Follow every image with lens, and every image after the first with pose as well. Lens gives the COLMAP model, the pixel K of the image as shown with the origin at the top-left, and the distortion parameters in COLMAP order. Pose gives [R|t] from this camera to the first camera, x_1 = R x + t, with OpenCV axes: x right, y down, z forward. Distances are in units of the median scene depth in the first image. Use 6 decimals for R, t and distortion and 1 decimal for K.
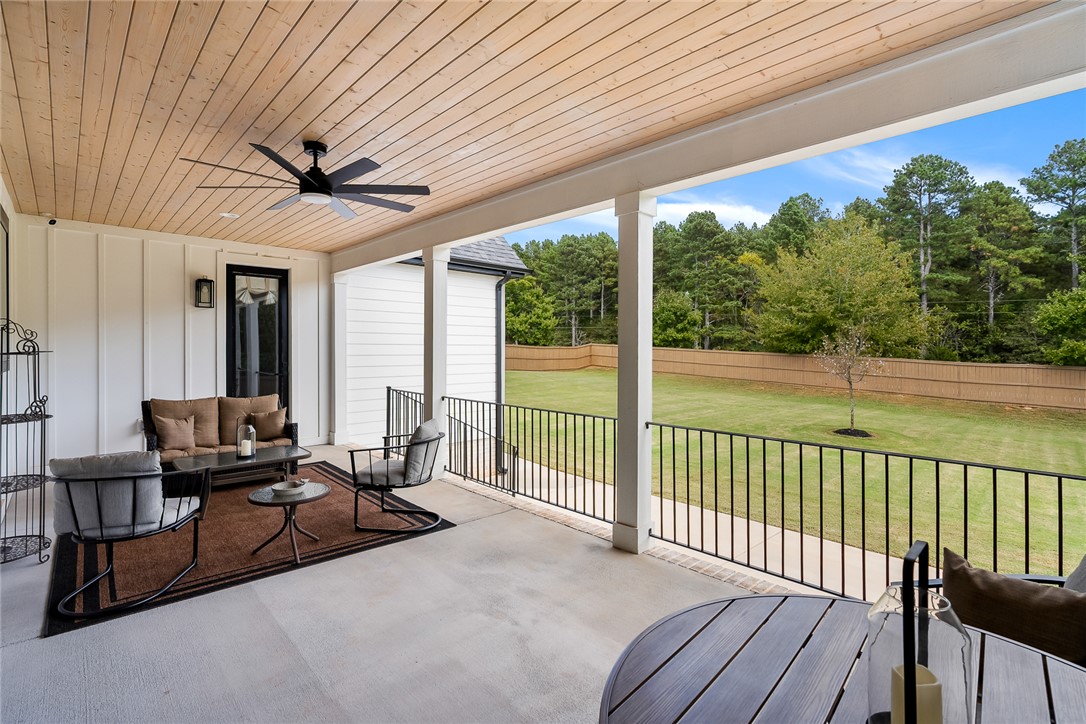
lens RADIAL K [[484.9, 0, 545.2], [0, 484.9, 356.5], [0, 0, 1]] dist [-0.002030, -0.000180]
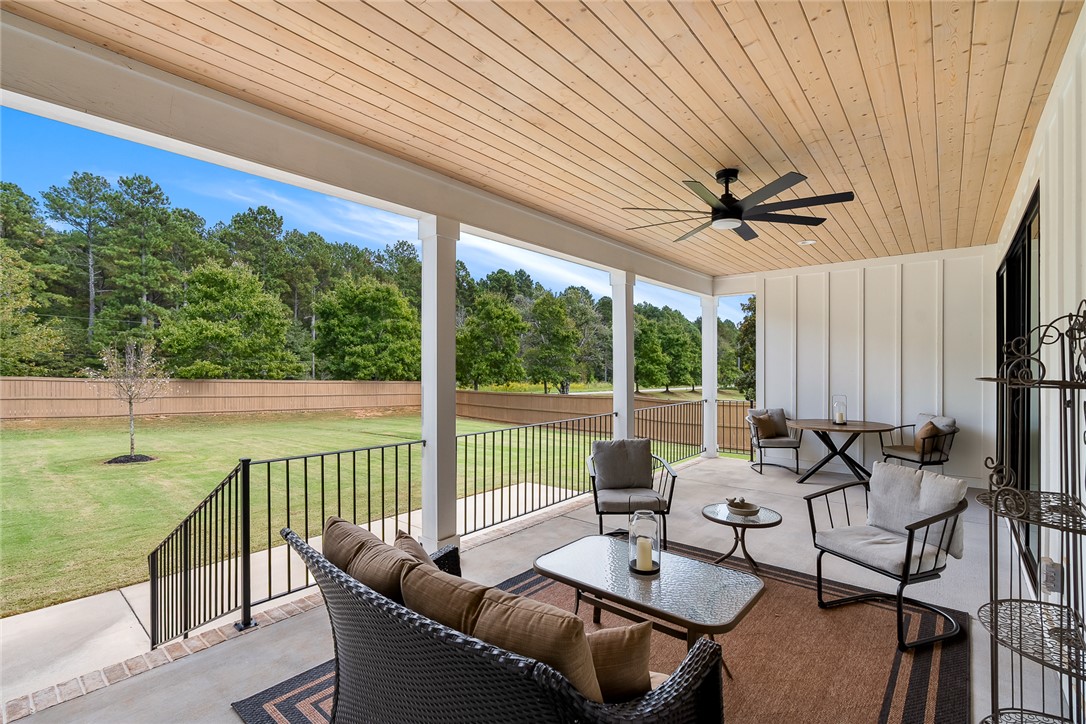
lens RADIAL K [[484.9, 0, 545.8], [0, 484.9, 367.8], [0, 0, 1]] dist [-0.002030, -0.000180]
pose [[-0.053163, 0.004911, 0.998574, -0.295058], [0.003598, 0.999982, -0.004726, -0.003754], [-0.998579, 0.003342, -0.053180, 0.286685]]
